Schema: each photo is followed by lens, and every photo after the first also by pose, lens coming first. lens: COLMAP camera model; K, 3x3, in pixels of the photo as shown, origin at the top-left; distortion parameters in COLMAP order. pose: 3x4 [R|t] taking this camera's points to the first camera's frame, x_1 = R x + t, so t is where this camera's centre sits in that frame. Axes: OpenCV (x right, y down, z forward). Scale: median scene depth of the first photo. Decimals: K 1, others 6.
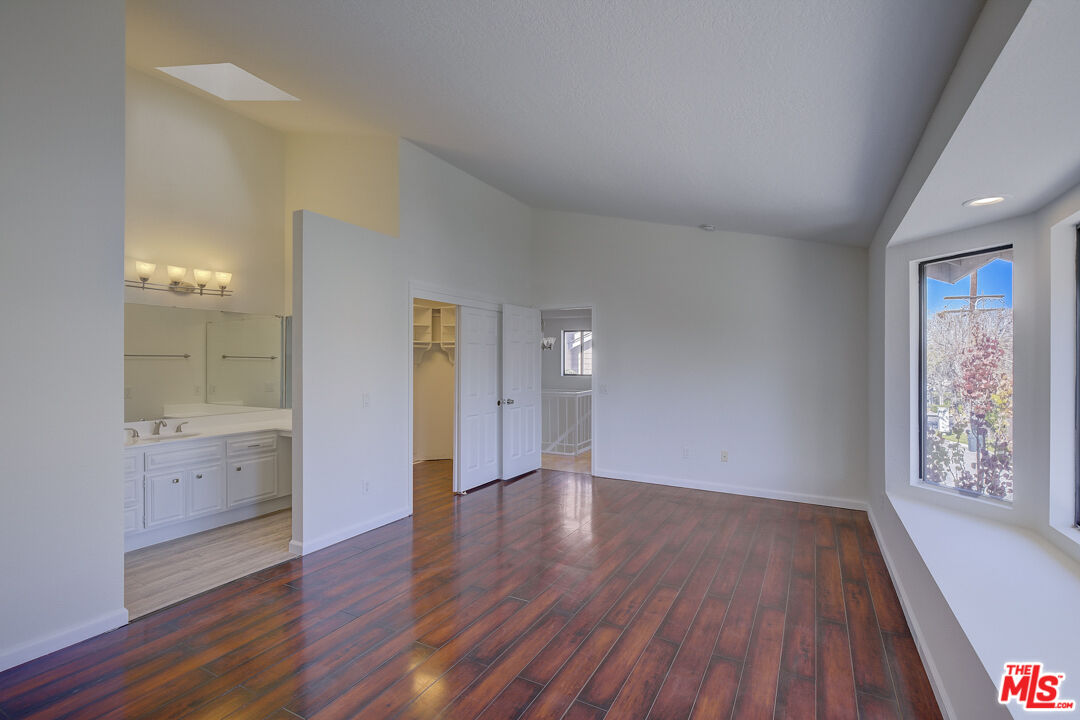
lens RADIAL K [[481.1, 0, 541.3], [0, 481.1, 361.2], [0, 0, 1]] dist [-0.003217, -0.000094]
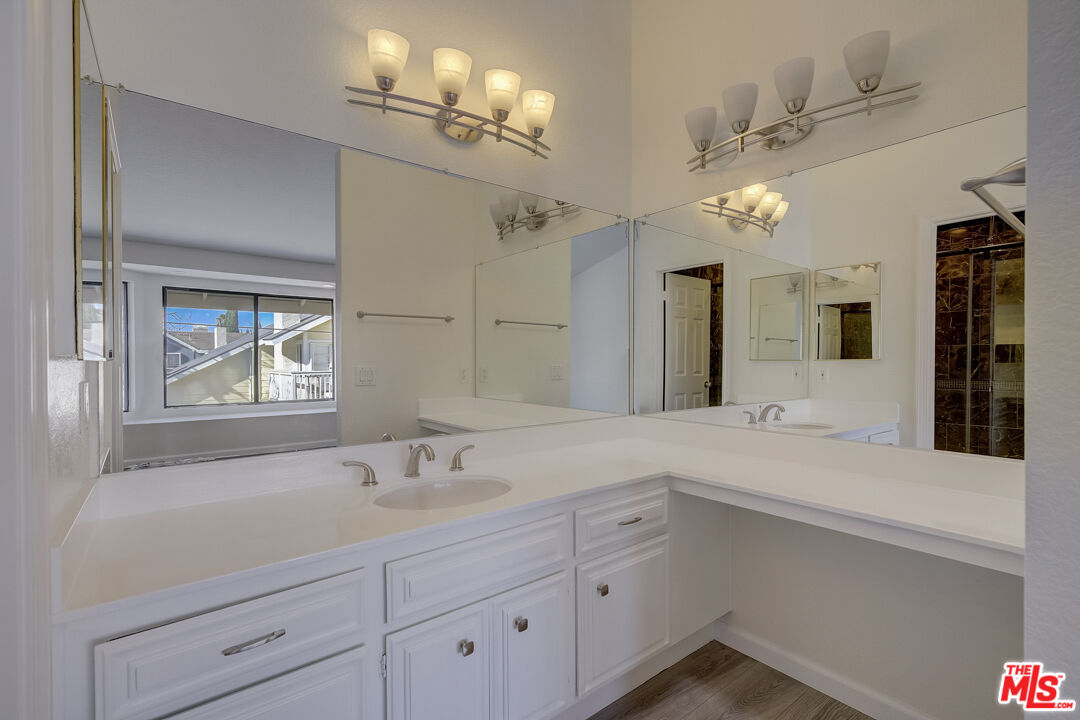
lens RADIAL K [[481.1, 0, 543.1], [0, 481.1, 360.6], [0, 0, 1]] dist [-0.003217, -0.000094]
pose [[0.922299, -0.001445, -0.386475, -0.540907], [0.004505, 0.999965, 0.007012, 0.052796], [0.386451, -0.008208, 0.922273, 0.665912]]
